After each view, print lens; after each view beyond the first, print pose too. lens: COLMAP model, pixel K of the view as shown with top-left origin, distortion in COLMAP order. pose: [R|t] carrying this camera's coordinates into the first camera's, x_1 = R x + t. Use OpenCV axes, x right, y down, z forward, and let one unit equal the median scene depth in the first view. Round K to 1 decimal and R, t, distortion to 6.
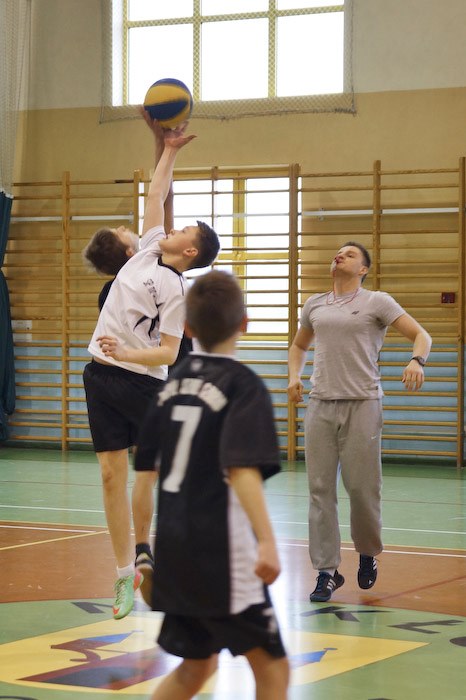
lens RADIAL K [[1602.2, 0, 232.8], [0, 1602.2, 350.6], [0, 0, 1]] dist [0.056467, 0.000000]
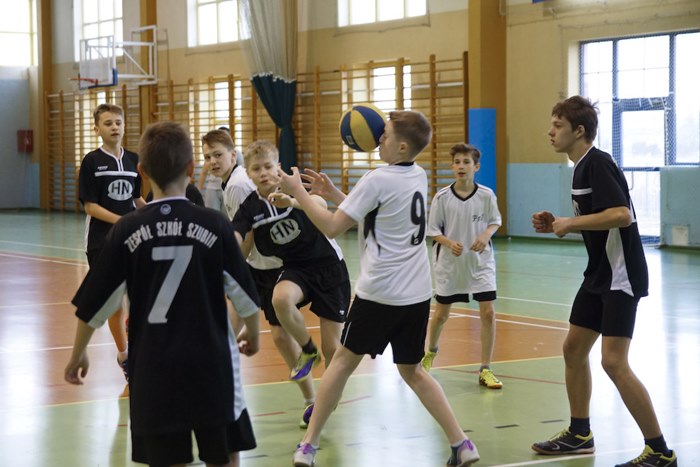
lens RADIAL K [[1602.2, 0, 350.3], [0, 1602.2, 232.5], [0, 0, 1]] dist [0.056467, 0.000000]
pose [[0.826186, 0.014031, -0.563223, 0.946563], [0.003241, 0.999555, 0.029654, 0.016300], [0.563389, -0.026325, 0.825773, -0.424021]]
